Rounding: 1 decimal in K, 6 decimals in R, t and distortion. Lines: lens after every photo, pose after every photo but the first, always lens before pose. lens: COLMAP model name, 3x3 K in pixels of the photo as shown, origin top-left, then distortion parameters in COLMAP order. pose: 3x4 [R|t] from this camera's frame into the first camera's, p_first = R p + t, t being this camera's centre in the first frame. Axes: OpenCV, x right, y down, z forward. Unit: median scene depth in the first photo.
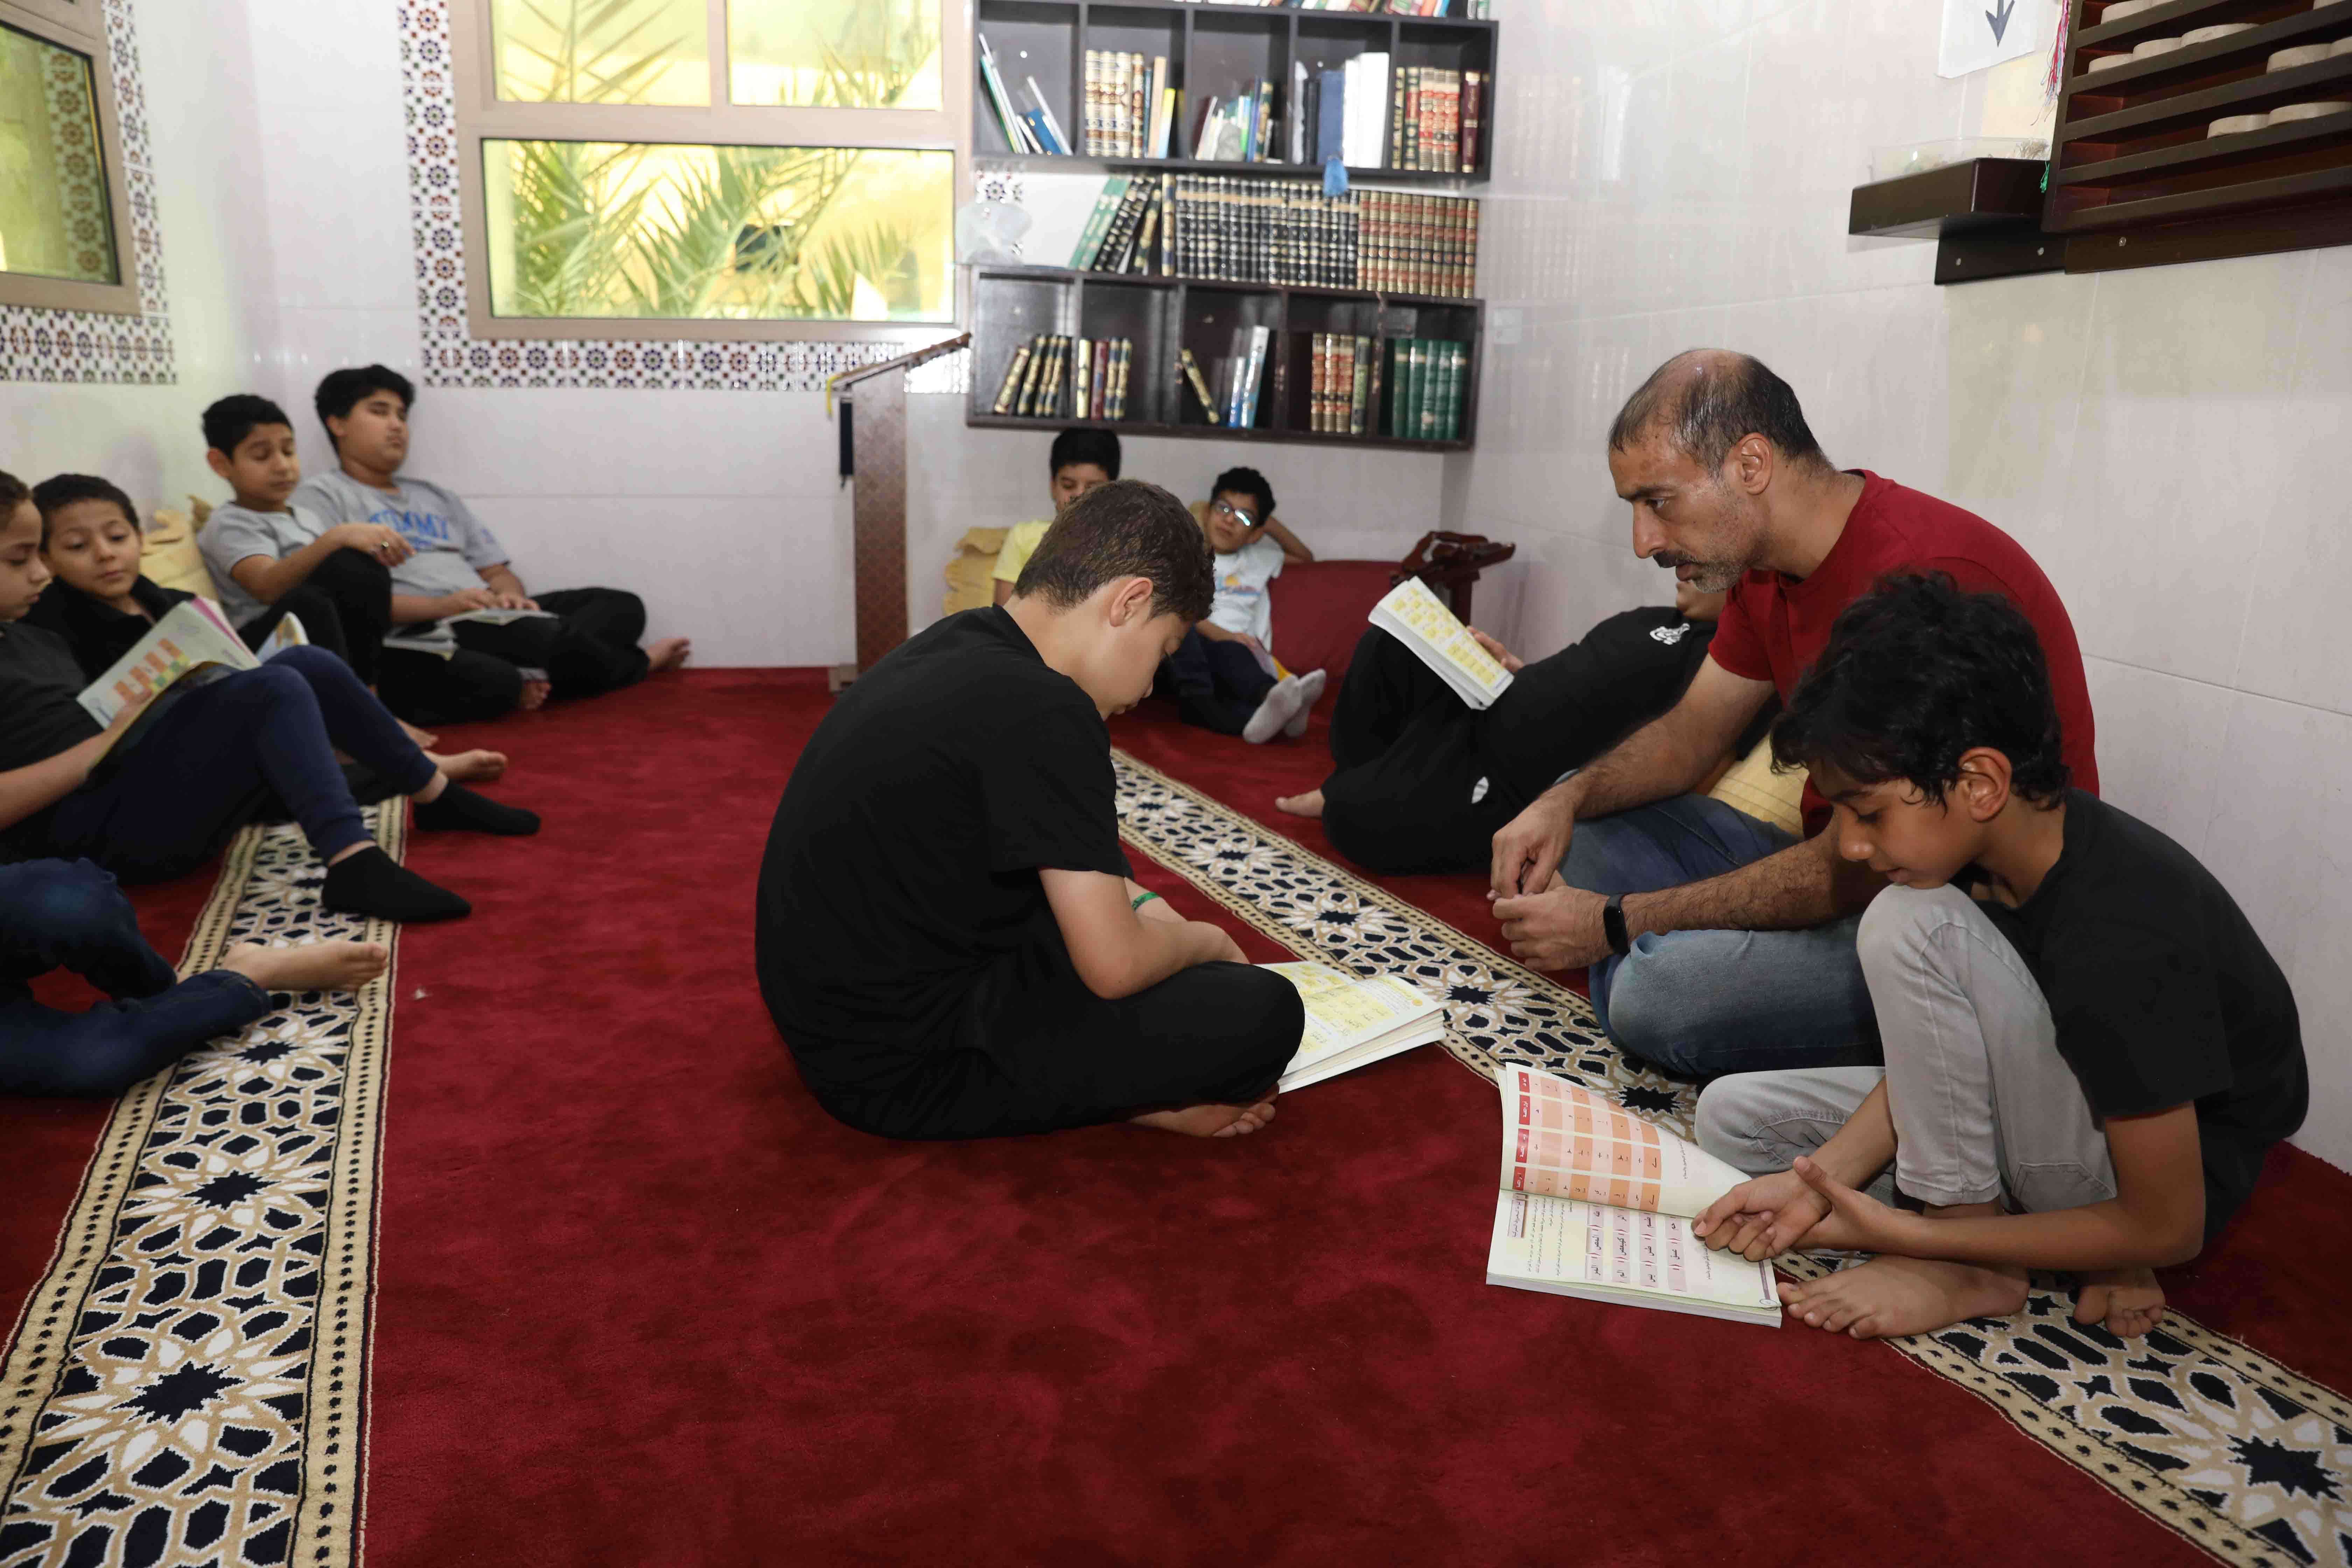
lens RADIAL K [[1577.4, 0, 1160.3], [0, 1577.4, 795.2], [0, 0, 1]] dist [-0.110094, 0.075677]
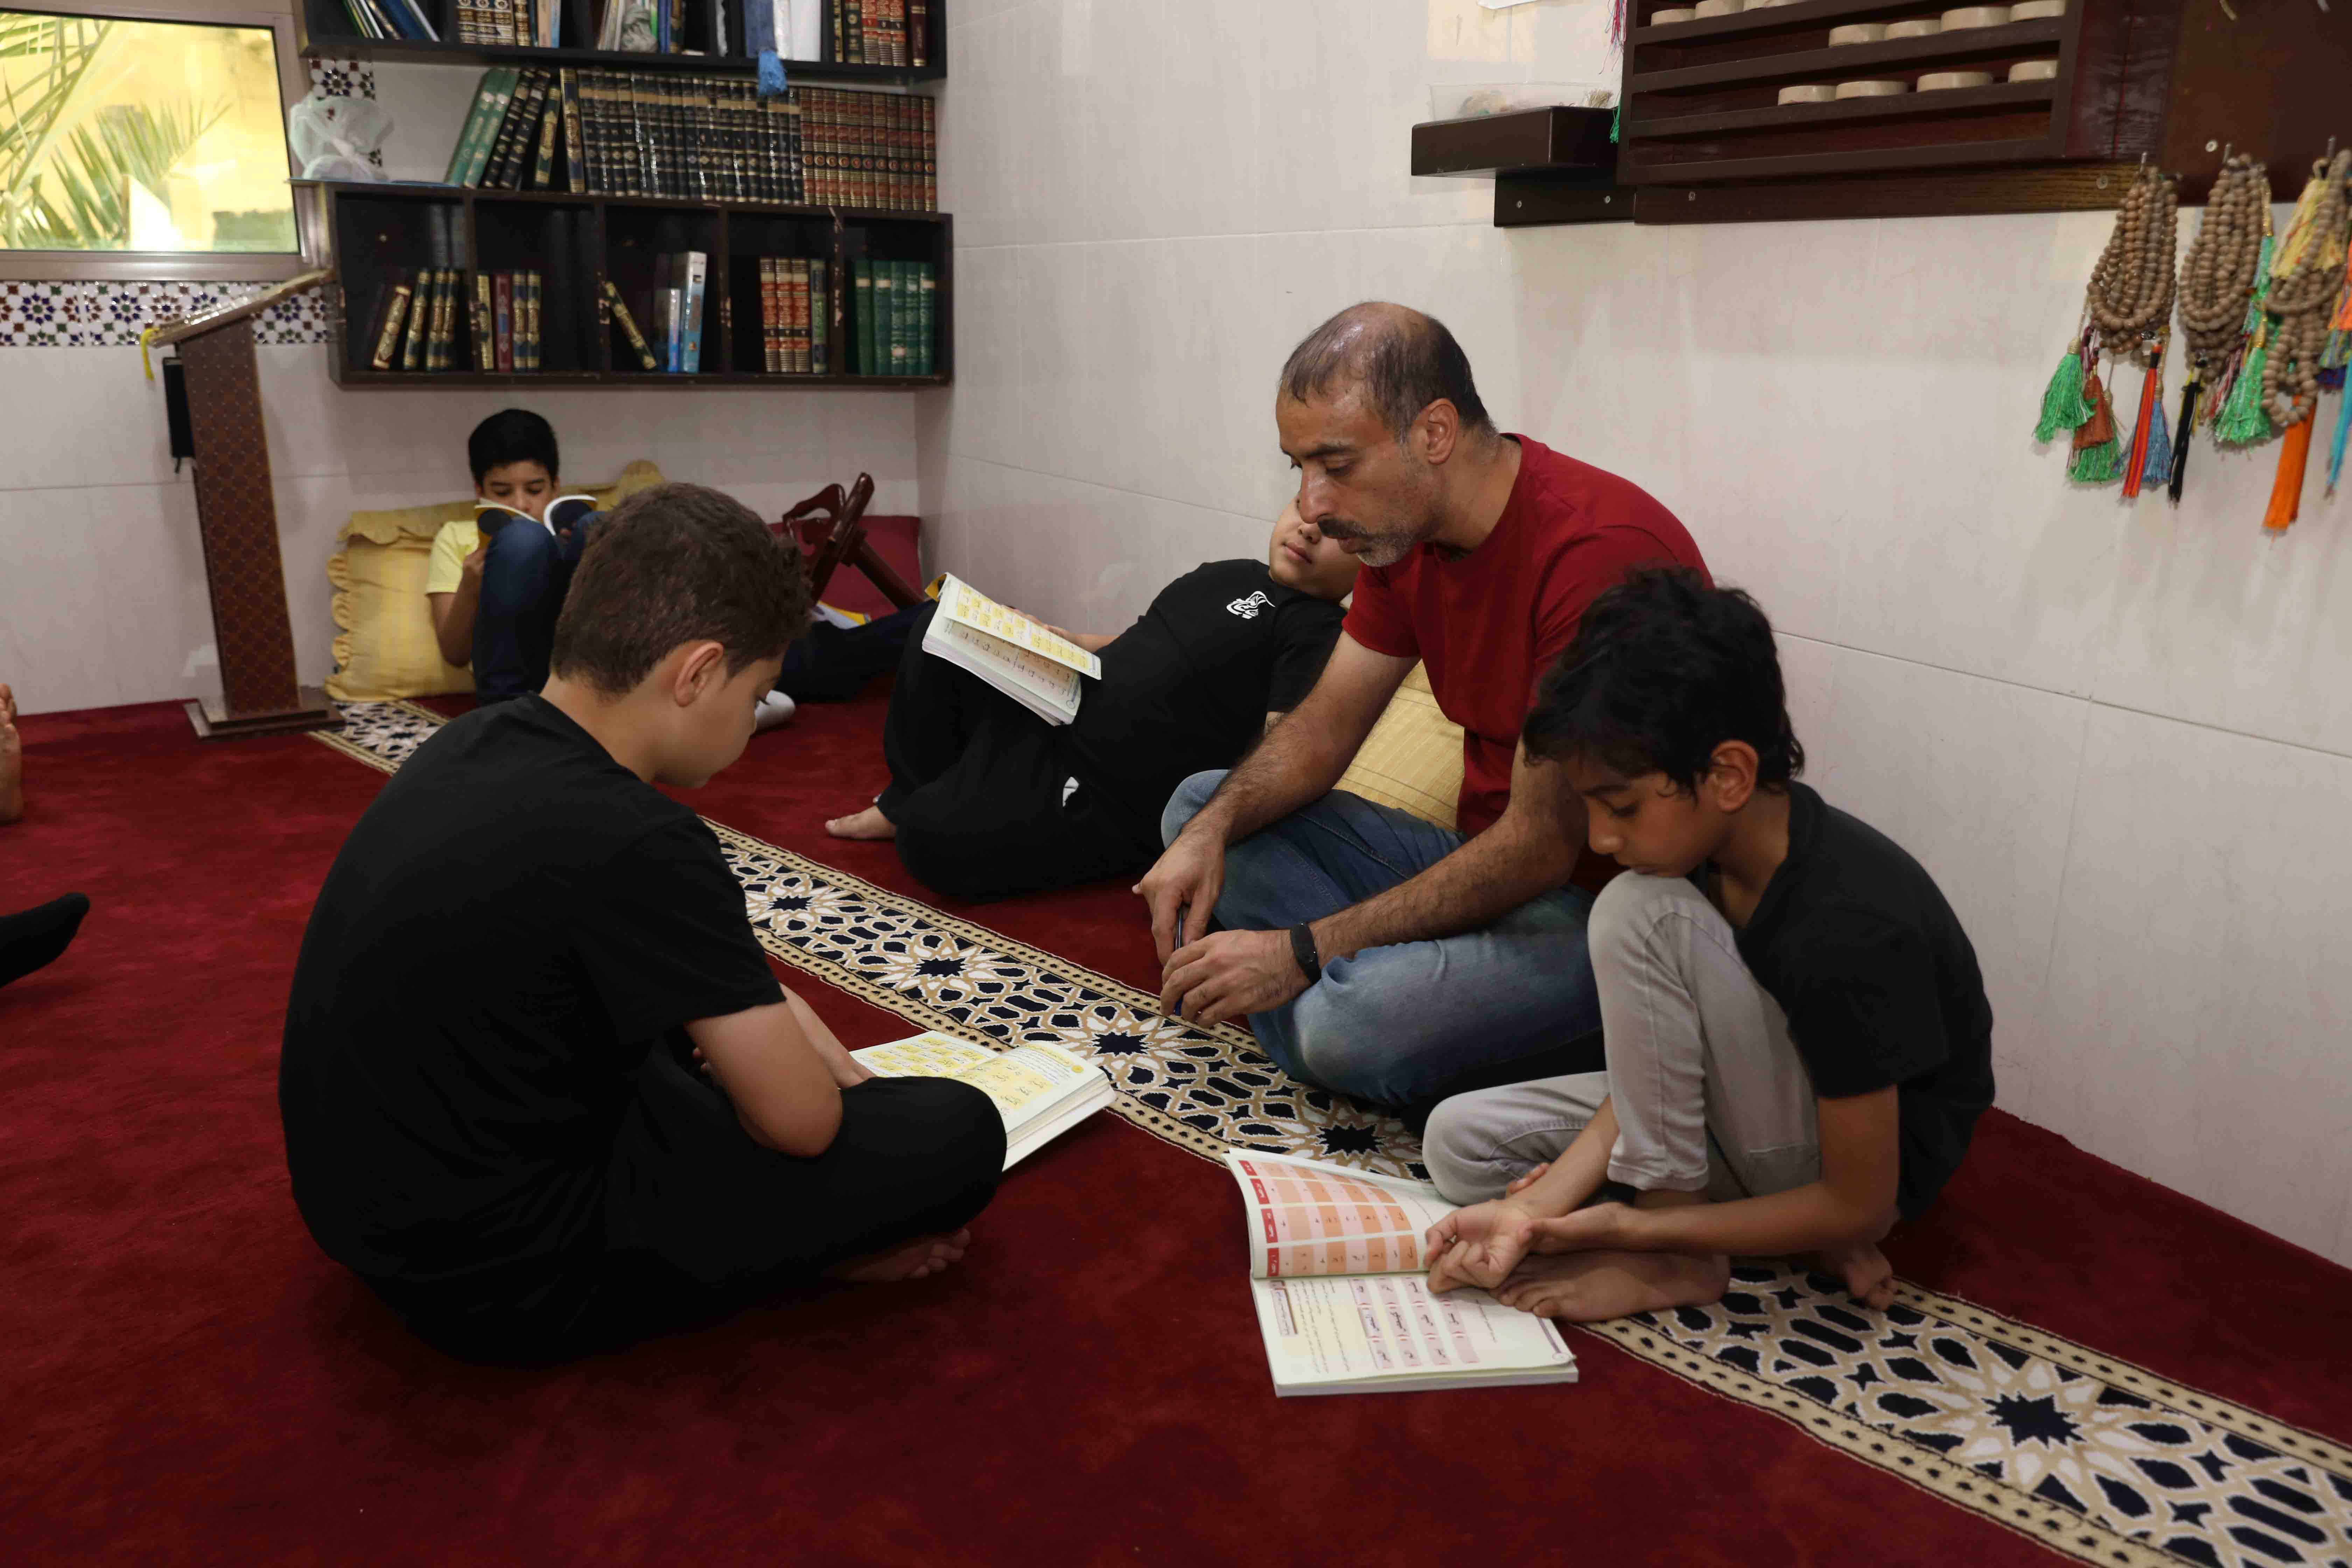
lens RADIAL K [[1759.2, 0, 1165.5], [0, 1759.2, 807.0], [0, 0, 1]] dist [-0.085499, 0.077885]
pose [[0.933948, -0.118196, 0.337300, -0.064678], [0.103146, 0.992715, 0.062266, -0.042579], [-0.342203, -0.023362, 0.939336, 0.027648]]
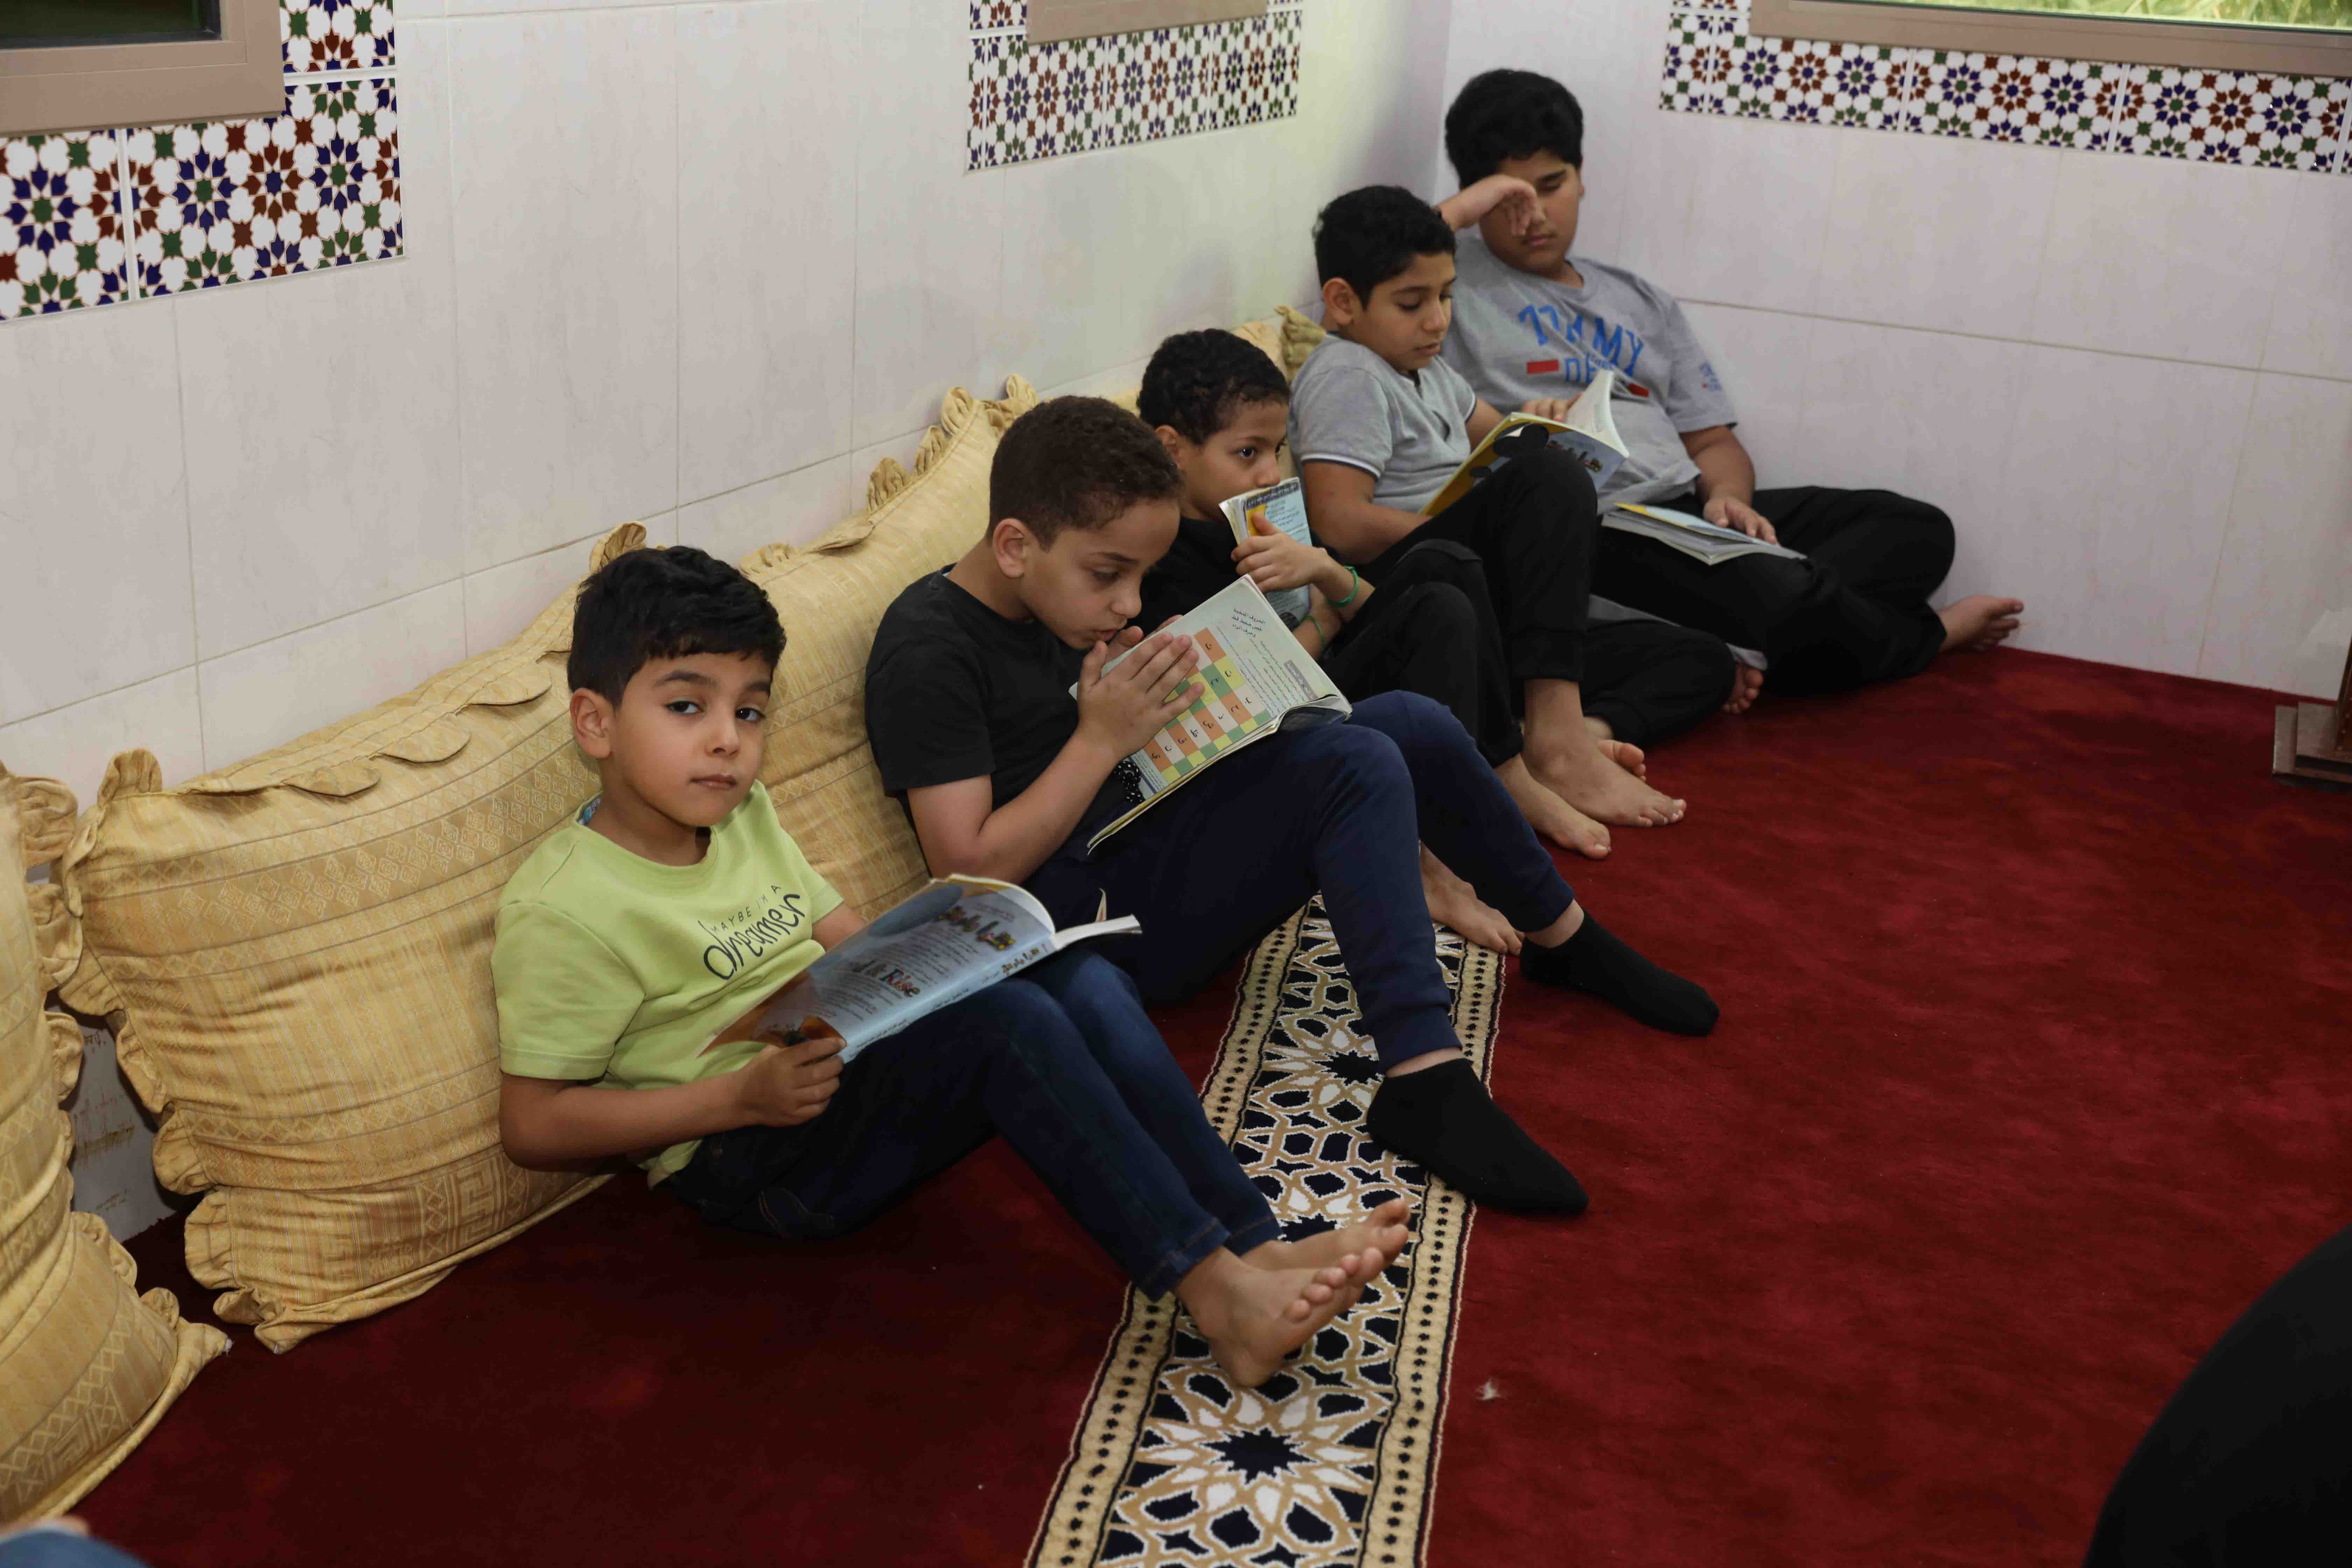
lens RADIAL K [[2724.0, 0, 1143.7], [0, 2724.0, 800.6], [0, 0, 1]] dist [0.050036, 0.000000]
pose [[0.824792, 0.214558, -0.523148, -0.042511], [-0.174846, 0.976643, 0.124888, -0.127639], [0.537724, -0.011536, 0.843042, 0.001883]]
